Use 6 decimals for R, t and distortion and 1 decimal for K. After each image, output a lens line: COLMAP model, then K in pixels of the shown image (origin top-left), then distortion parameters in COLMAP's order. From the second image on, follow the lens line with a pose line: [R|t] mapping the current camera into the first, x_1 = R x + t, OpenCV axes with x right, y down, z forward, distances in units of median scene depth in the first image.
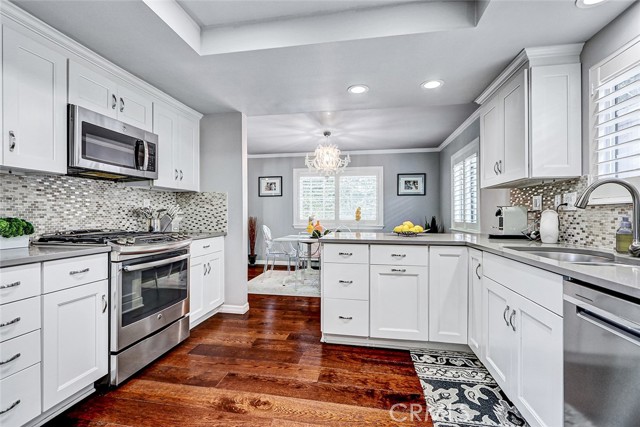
lens RADIAL K [[292.6, 0, 309.6], [0, 292.6, 214.1], [0, 0, 1]] dist [-0.000311, -0.002185]
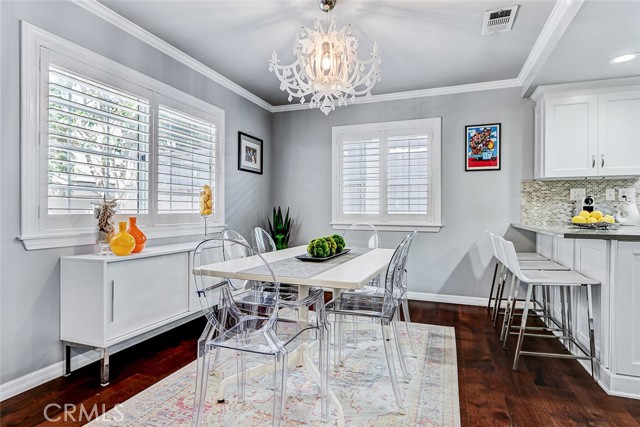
lens RADIAL K [[352.2, 0, 311.3], [0, 352.2, 210.5], [0, 0, 1]] dist [0.000464, -0.000420]
pose [[0.173476, -0.001524, 0.984837, -0.863212], [-0.006100, 0.999978, 0.002622, 0.032112], [-0.984819, -0.006462, 0.173463, 1.856127]]
